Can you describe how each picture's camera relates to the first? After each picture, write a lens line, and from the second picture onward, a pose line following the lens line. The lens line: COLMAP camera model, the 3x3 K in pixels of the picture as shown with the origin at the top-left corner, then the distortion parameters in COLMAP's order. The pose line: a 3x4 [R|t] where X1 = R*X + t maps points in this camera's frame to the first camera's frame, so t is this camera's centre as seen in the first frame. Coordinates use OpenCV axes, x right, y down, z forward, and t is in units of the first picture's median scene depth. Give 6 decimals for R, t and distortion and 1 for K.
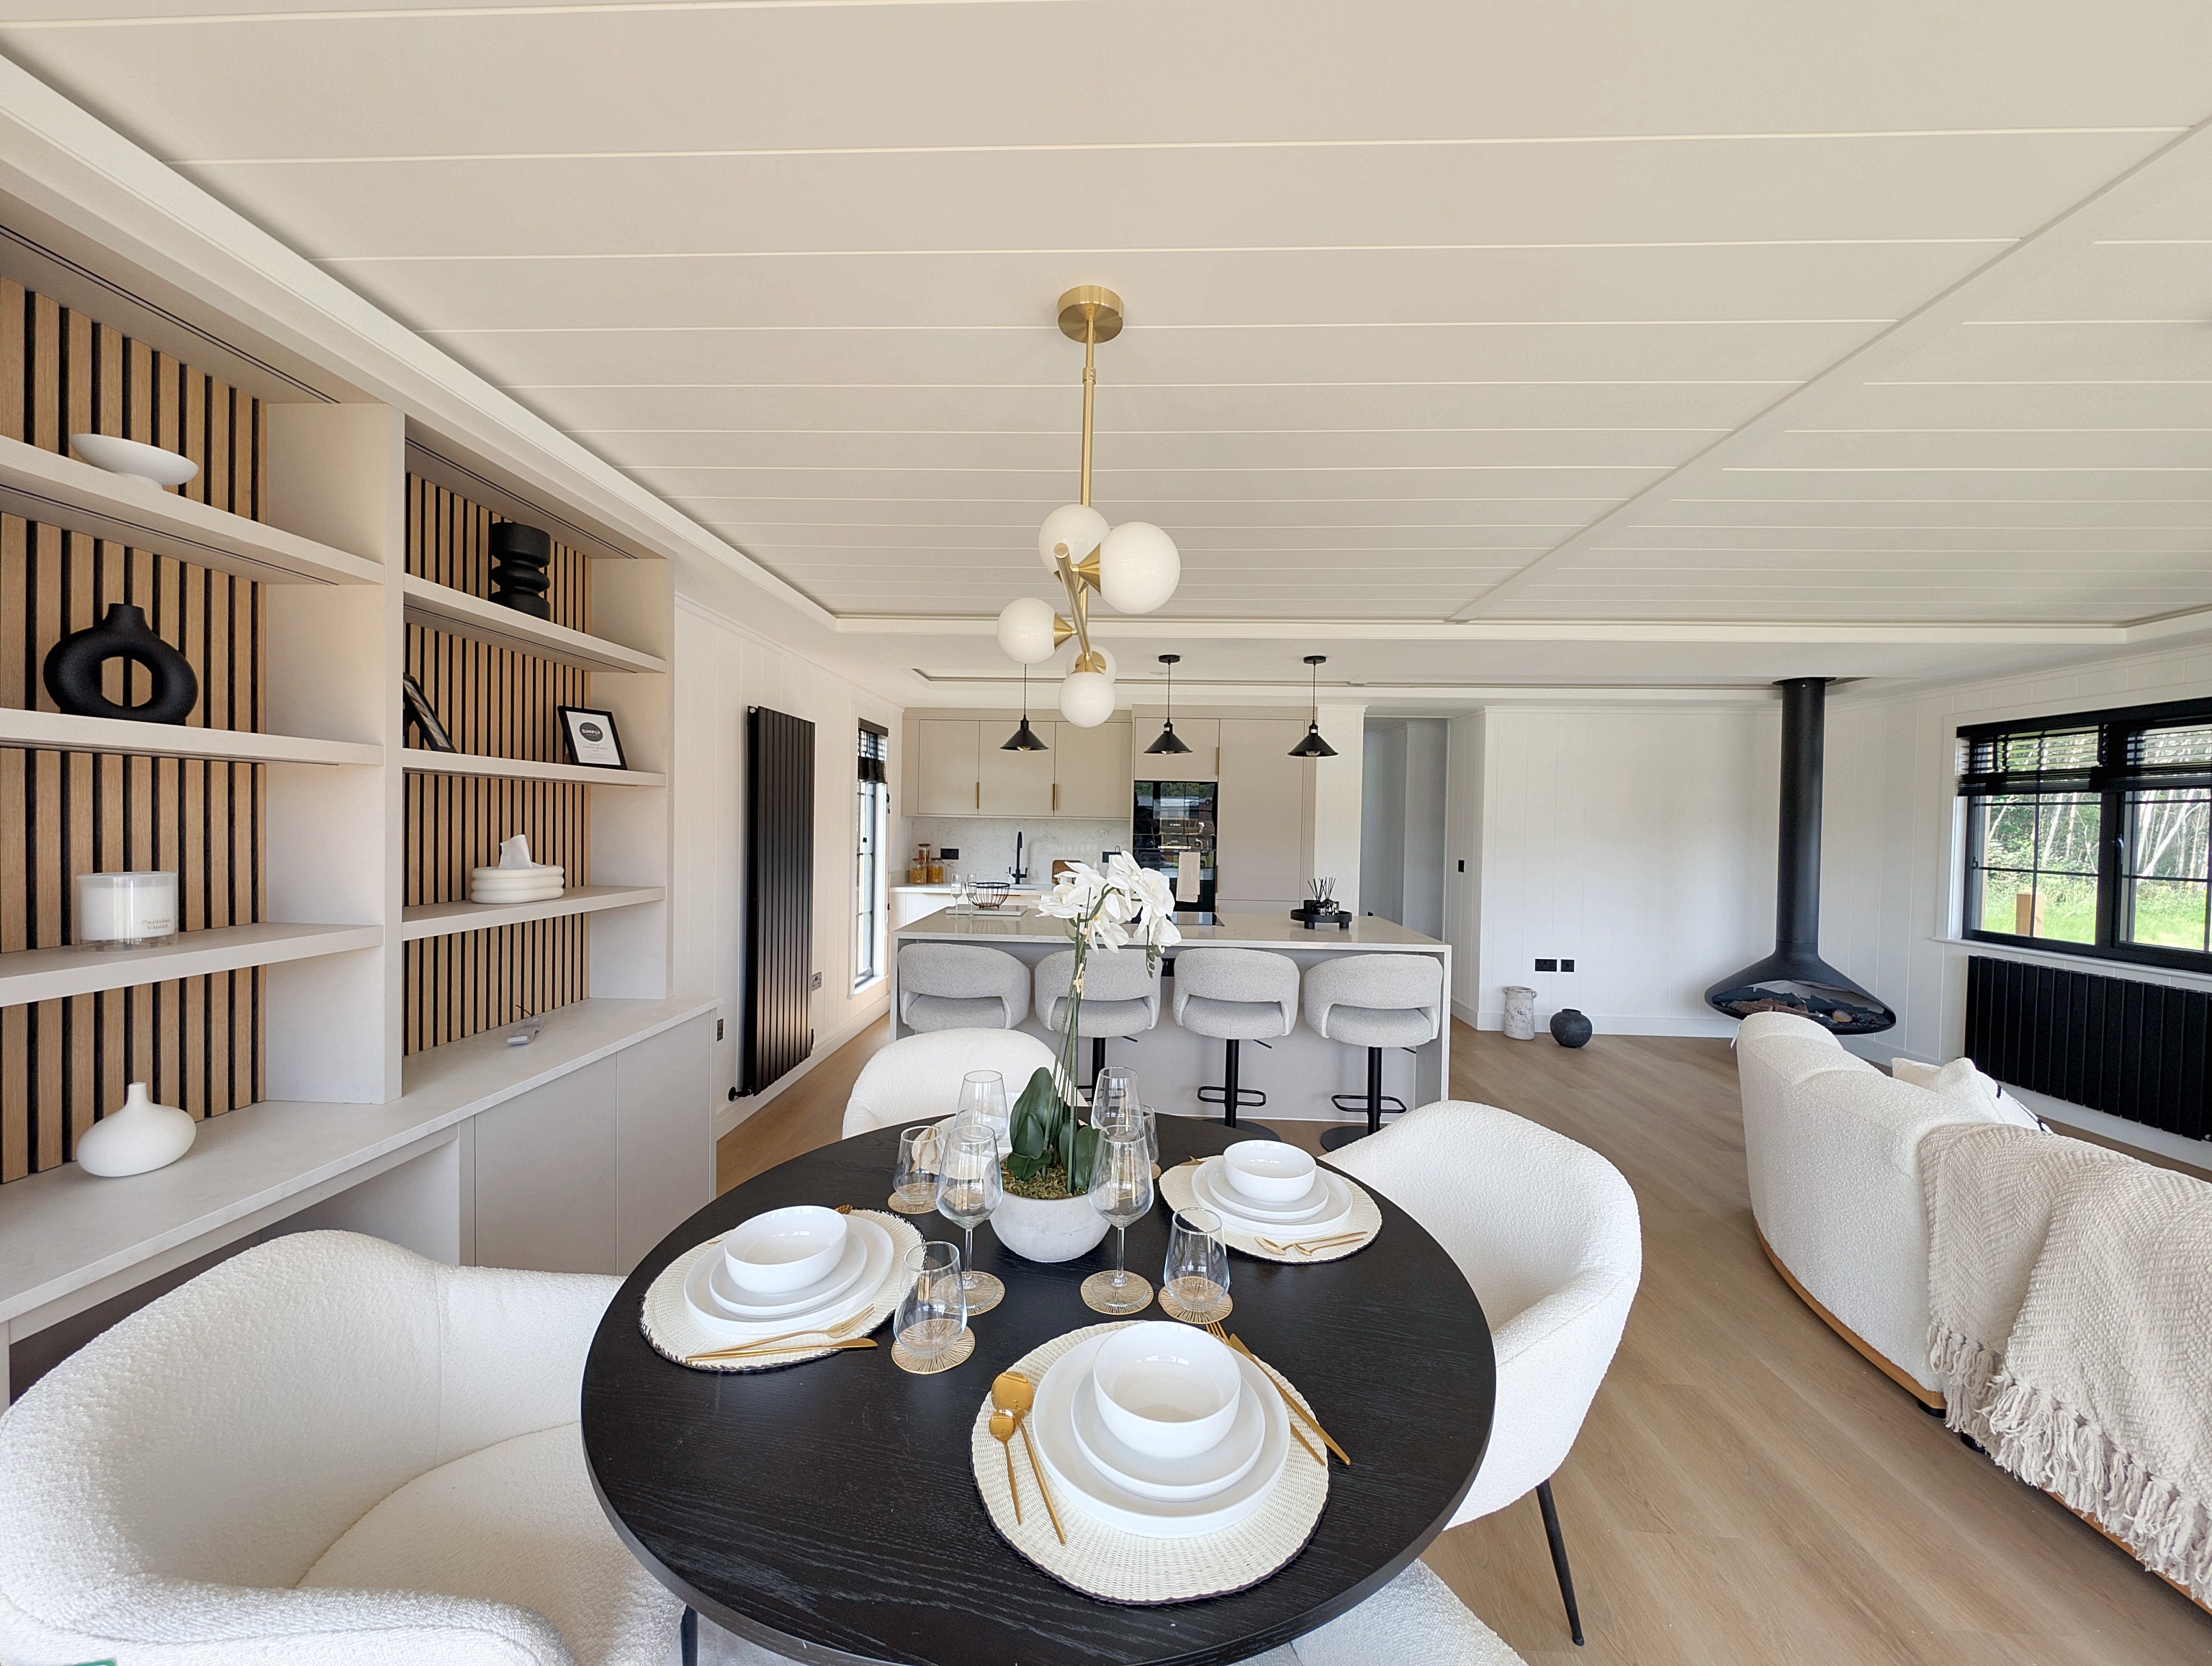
lens RADIAL K [[784.9, 0, 1105.6], [0, 784.9, 834.3], [0, 0, 1]] dist [0.002554, -0.001592]
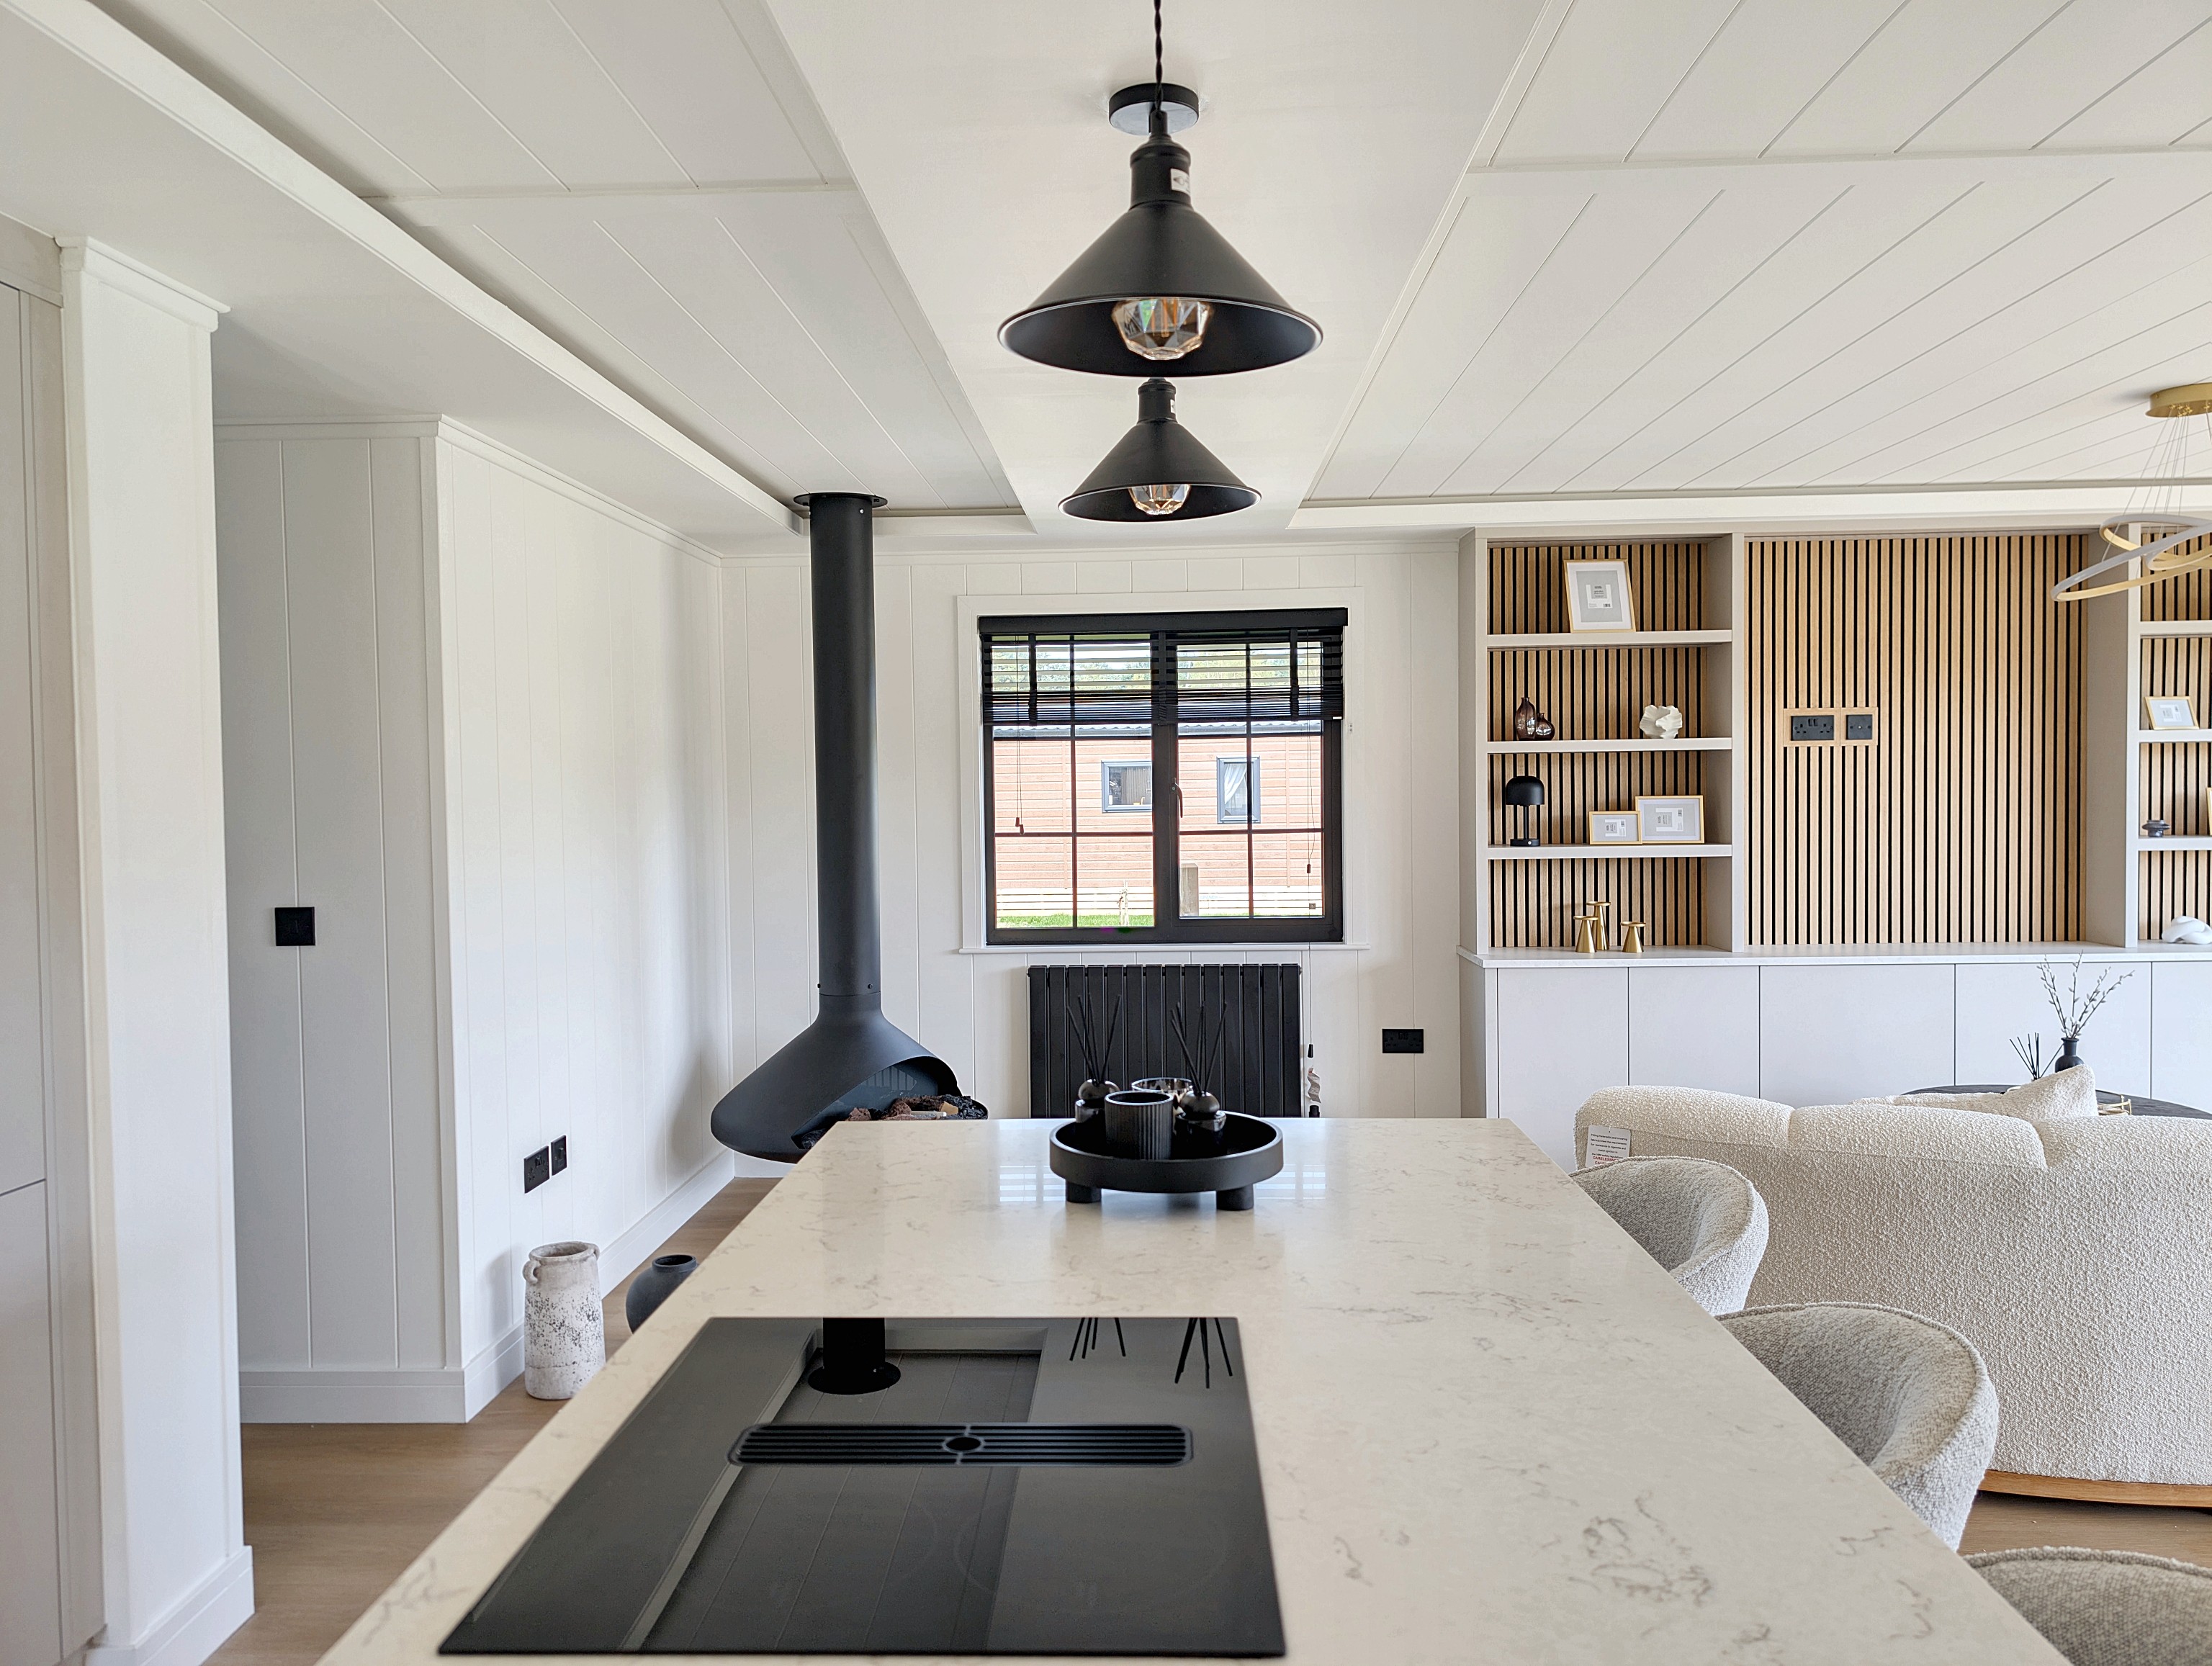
lens RADIAL K [[1536.6, 0, 1079.1], [0, 1536.6, 833.0], [0, 0, 1]] dist [0.093504, -0.143231]
pose [[0.015141, -0.050829, 0.998593, -0.210045], [0.029339, 0.998300, 0.050369, -0.024583], [-0.999455, 0.028535, 0.016607, 1.048582]]
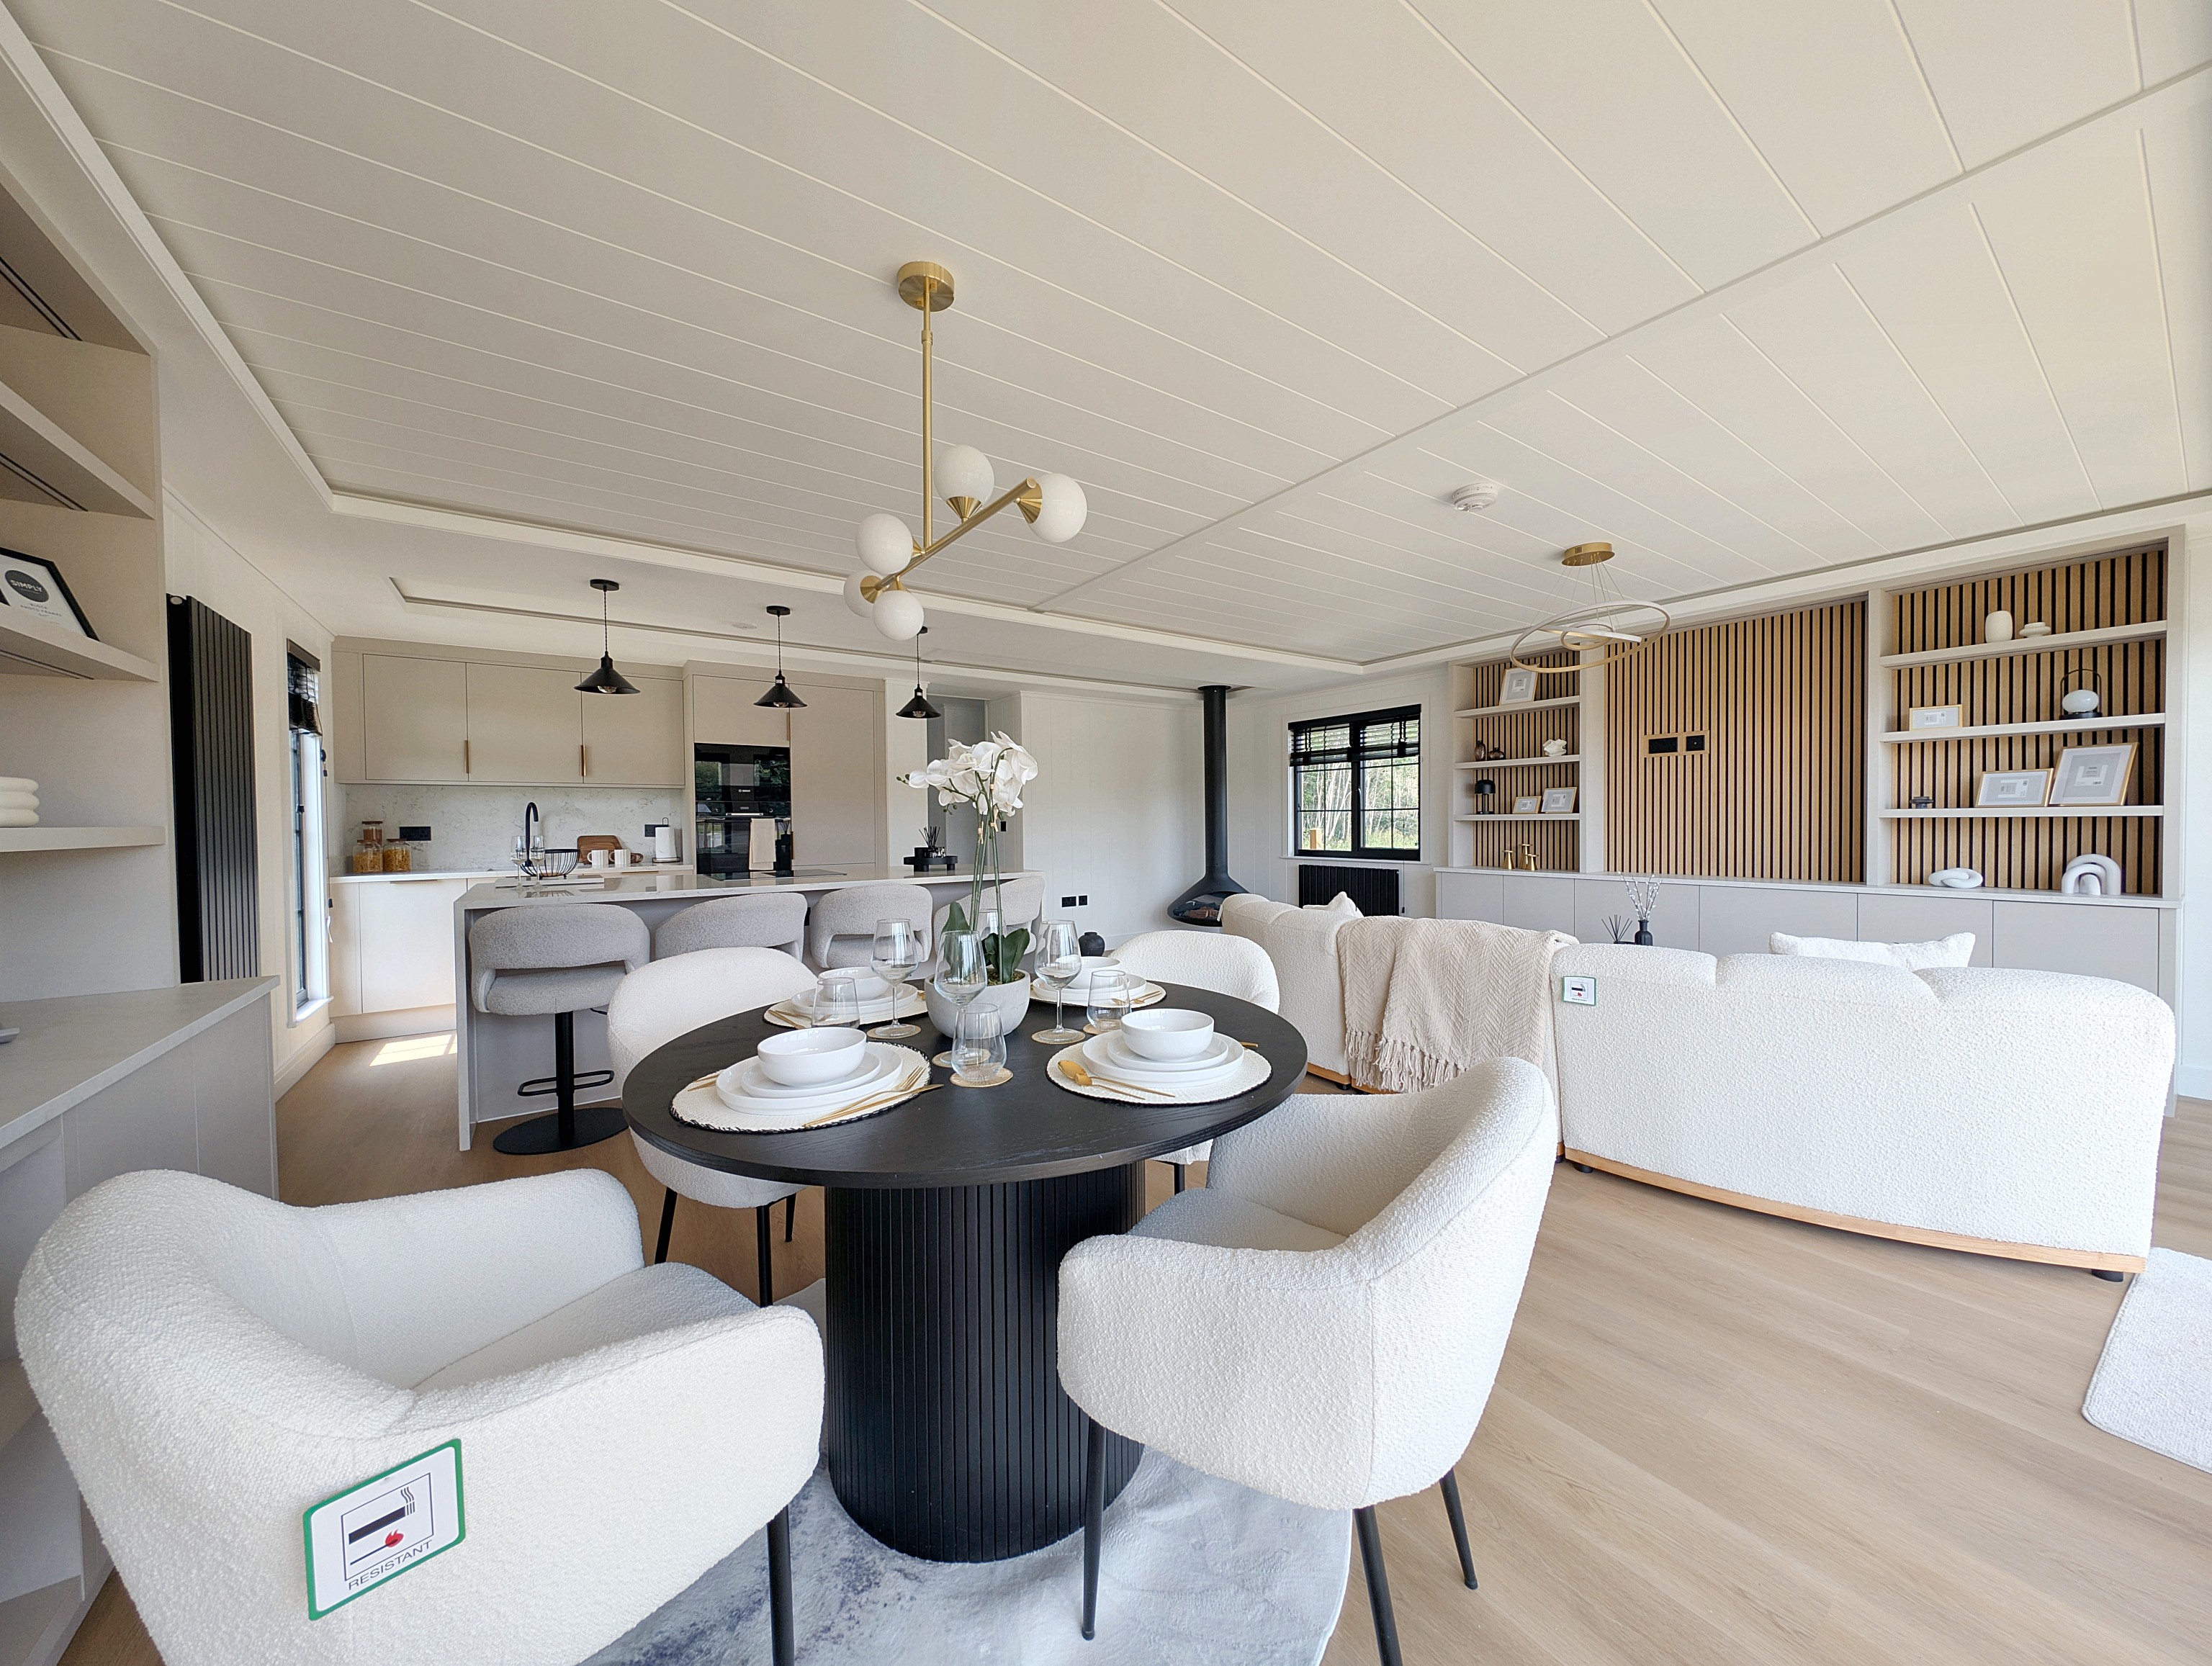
lens RADIAL K [[780.0, 0, 1104.5], [0, 780.0, 834.2], [0, 0, 1]] dist [0.009945, -0.006148]
pose [[0.795479, -0.036404, 0.604887, -0.206894], [0.033722, 0.999306, 0.015793, 0.059729], [-0.605043, 0.007835, 0.796155, -0.038129]]
